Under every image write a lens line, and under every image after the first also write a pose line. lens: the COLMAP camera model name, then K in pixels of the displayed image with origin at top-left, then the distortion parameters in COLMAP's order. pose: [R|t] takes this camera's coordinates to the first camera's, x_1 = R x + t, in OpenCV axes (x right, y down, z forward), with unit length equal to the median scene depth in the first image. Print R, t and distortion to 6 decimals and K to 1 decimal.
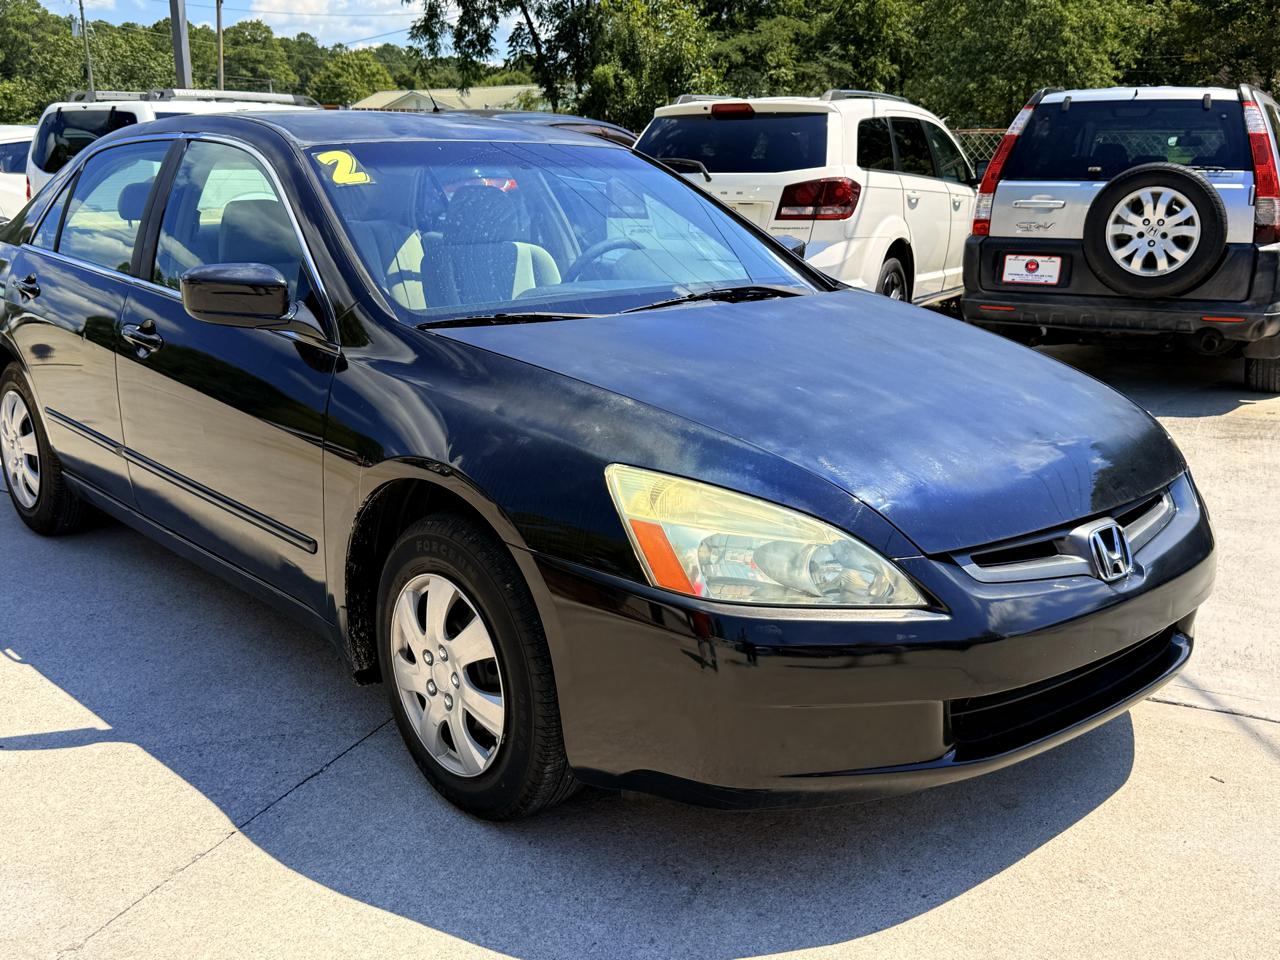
lens RADIAL K [[1307.4, 0, 649.4], [0, 1307.4, 476.0], [0, 0, 1]] dist [0.026125, 0.000000]
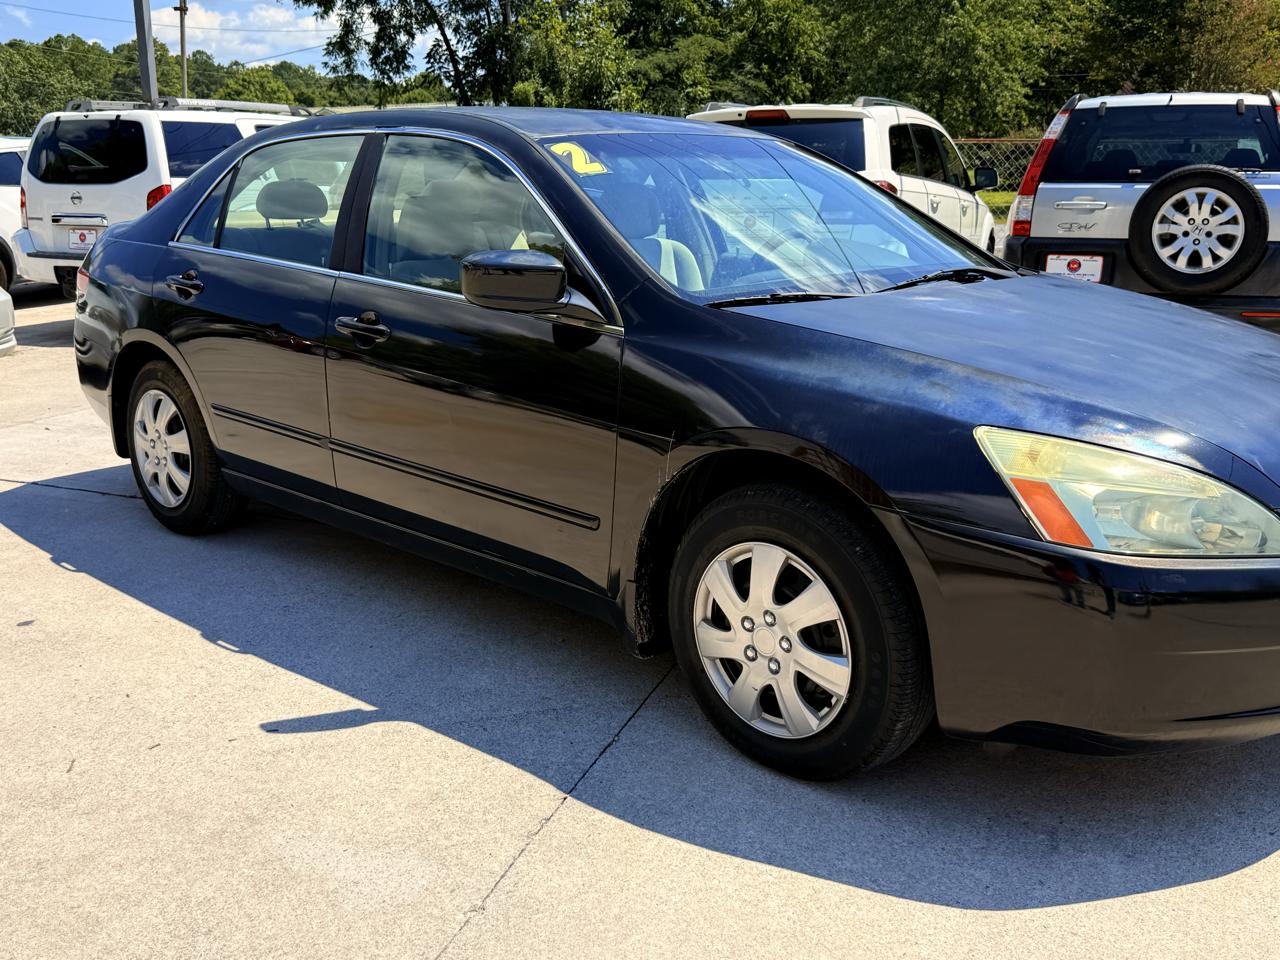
lens RADIAL K [[1307.4, 0, 615.3], [0, 1307.4, 477.7], [0, 0, 1]] dist [0.026125, 0.000000]
pose [[0.998053, -0.016444, 0.060159, -0.288298], [0.017221, 0.999774, -0.012429, 0.029629], [-0.059941, 0.013441, 0.998111, -0.018462]]
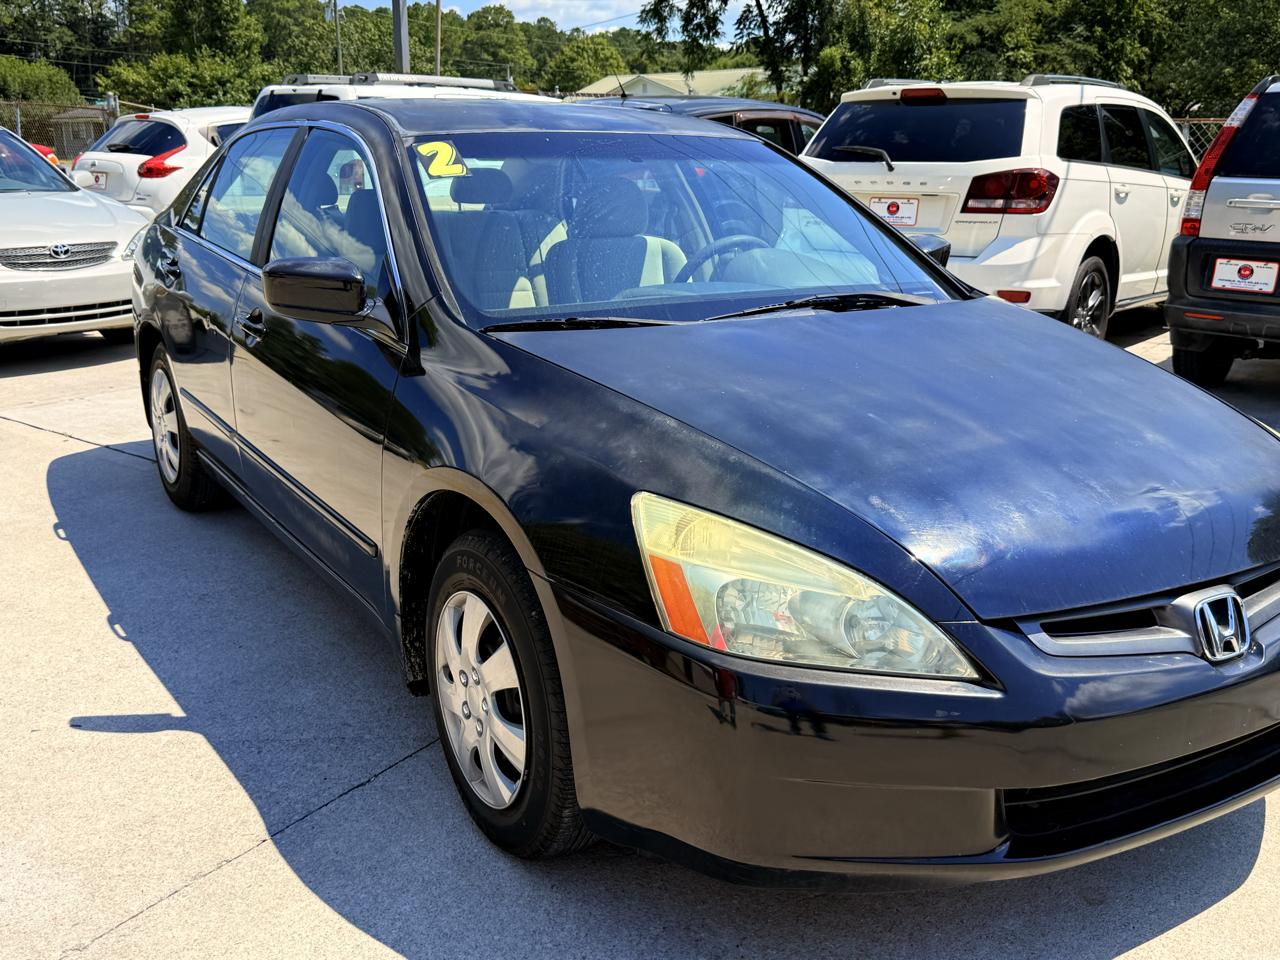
lens RADIAL K [[1307.4, 0, 635.9], [0, 1307.4, 473.9], [0, 0, 1]] dist [0.026125, 0.000000]
pose [[0.983170, 0.055696, -0.173995, 0.095827], [-0.053828, 0.998431, 0.015439, -0.027014], [0.174582, -0.005814, 0.984625, 0.075425]]
